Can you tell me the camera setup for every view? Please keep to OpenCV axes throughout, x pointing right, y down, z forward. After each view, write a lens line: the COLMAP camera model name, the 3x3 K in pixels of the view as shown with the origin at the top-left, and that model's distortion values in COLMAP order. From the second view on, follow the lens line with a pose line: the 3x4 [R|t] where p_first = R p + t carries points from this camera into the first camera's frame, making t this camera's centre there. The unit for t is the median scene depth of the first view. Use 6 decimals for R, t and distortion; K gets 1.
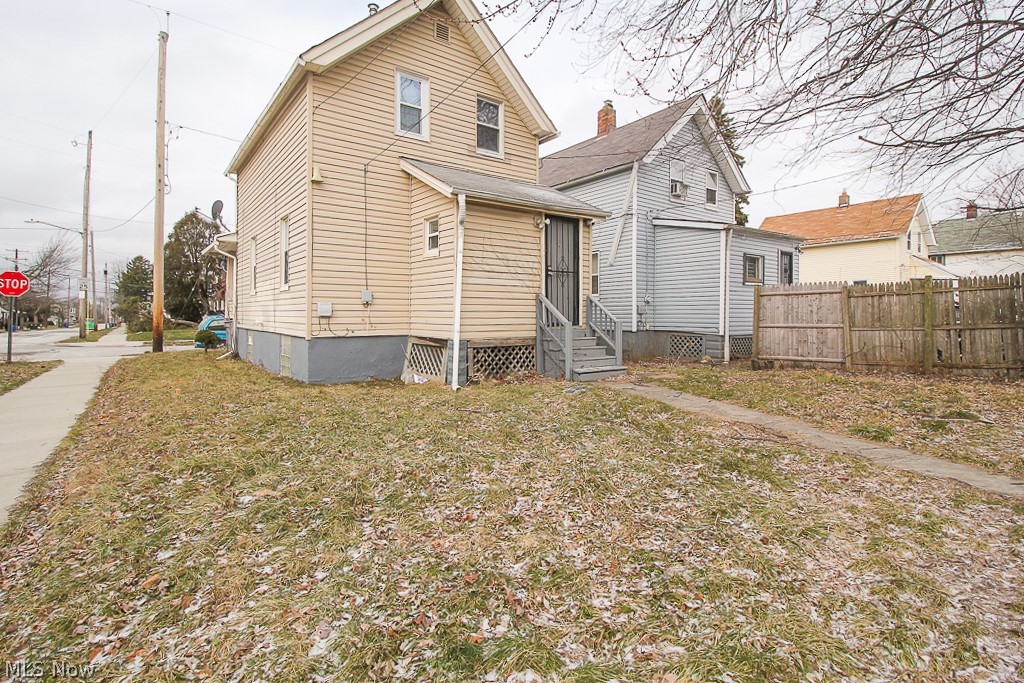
lens RADIAL K [[491.4, 0, 501.5], [0, 491.4, 309.5], [0, 0, 1]] dist [0.001542, -0.003308]
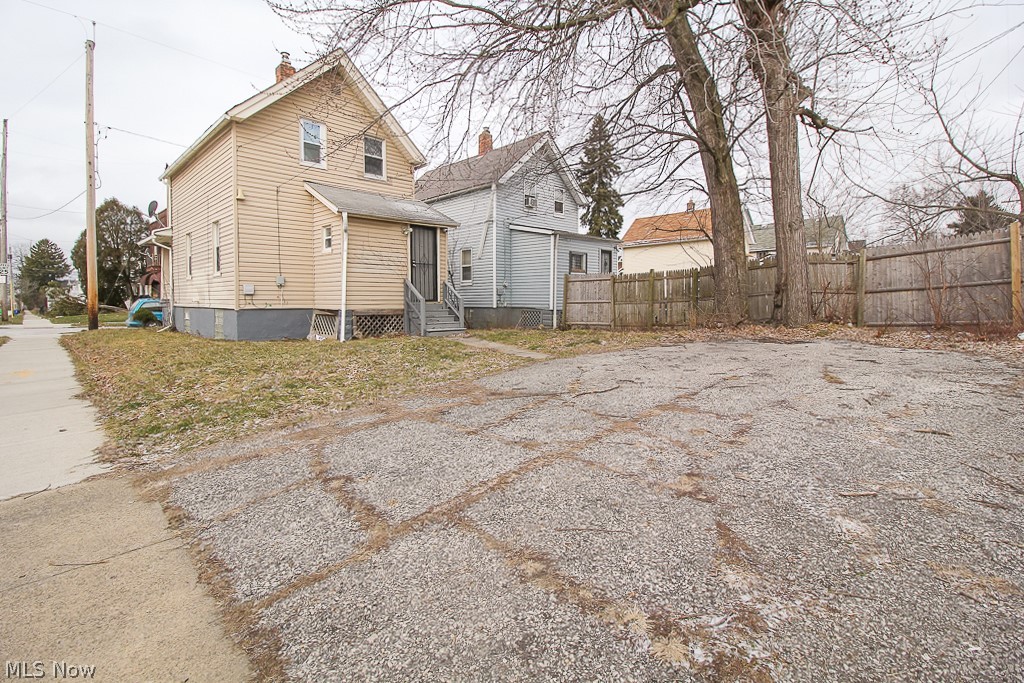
lens RADIAL K [[491.4, 0, 520.5], [0, 491.4, 317.5], [0, 0, 1]] dist [0.001542, -0.003308]
pose [[0.989047, -0.006426, 0.147463, 0.181321], [0.000349, 0.999151, 0.041202, 0.019697], [-0.147602, -0.040700, 0.988209, -0.456858]]
